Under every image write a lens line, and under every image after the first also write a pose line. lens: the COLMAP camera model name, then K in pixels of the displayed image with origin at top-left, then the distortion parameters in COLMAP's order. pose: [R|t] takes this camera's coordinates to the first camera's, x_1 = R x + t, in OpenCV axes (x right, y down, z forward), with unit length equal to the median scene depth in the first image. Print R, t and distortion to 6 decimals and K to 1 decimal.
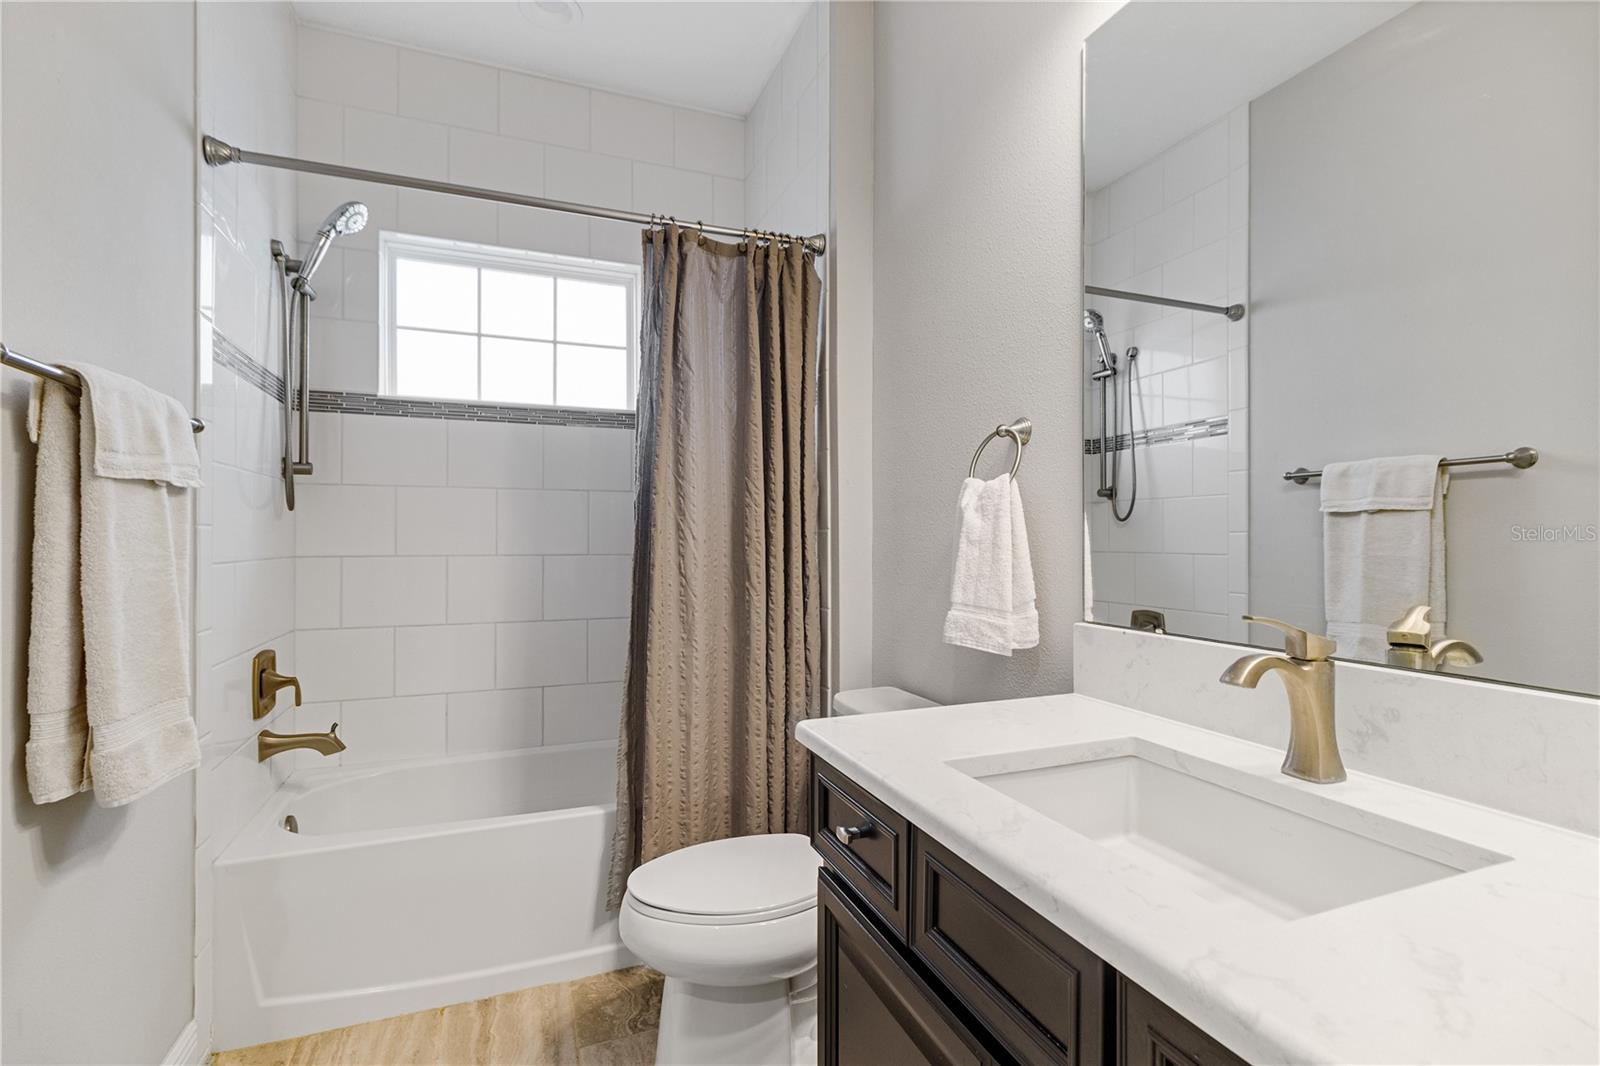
lens RADIAL K [[735.2, 0, 798.7], [0, 735.2, 534.4], [0, 0, 1]] dist [0.003453, -0.000211]
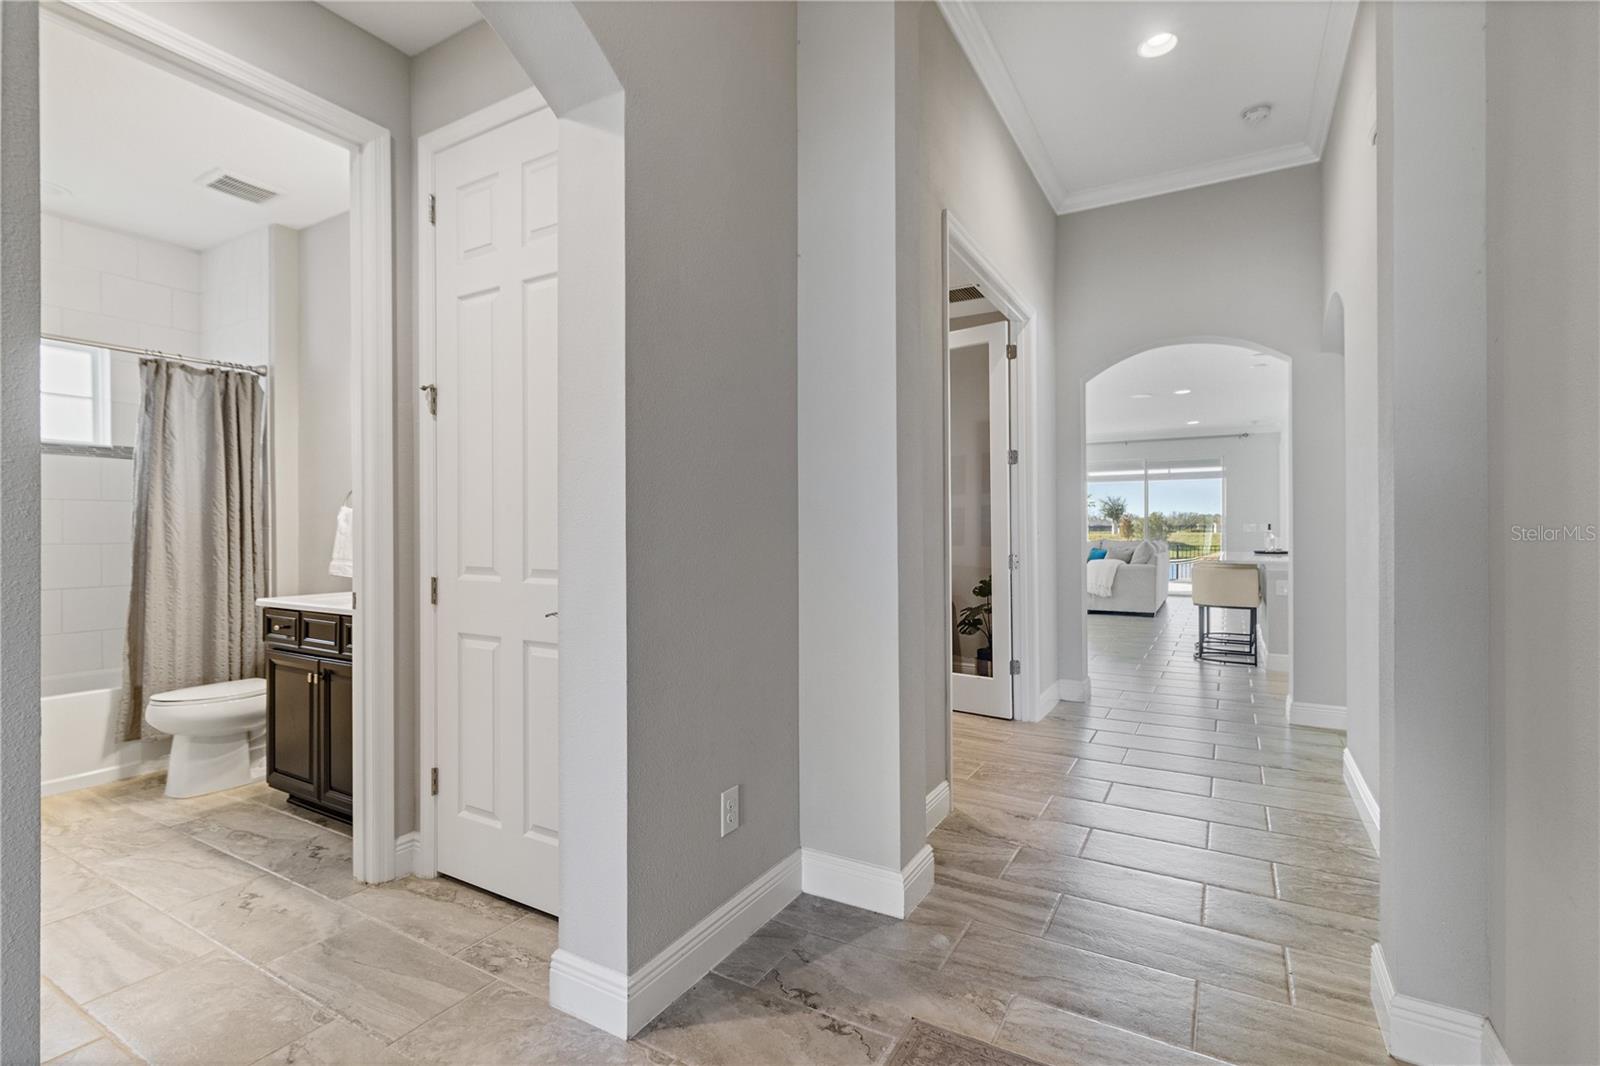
lens RADIAL K [[735.2, 0, 795.2], [0, 735.2, 532.9], [0, 0, 1]] dist [0.003453, -0.000211]
pose [[0.787314, -0.002313, 0.616547, -0.062996], [-0.000628, 0.999989, 0.004554, -0.002302], [-0.616551, -0.003973, 0.787305, -1.325456]]
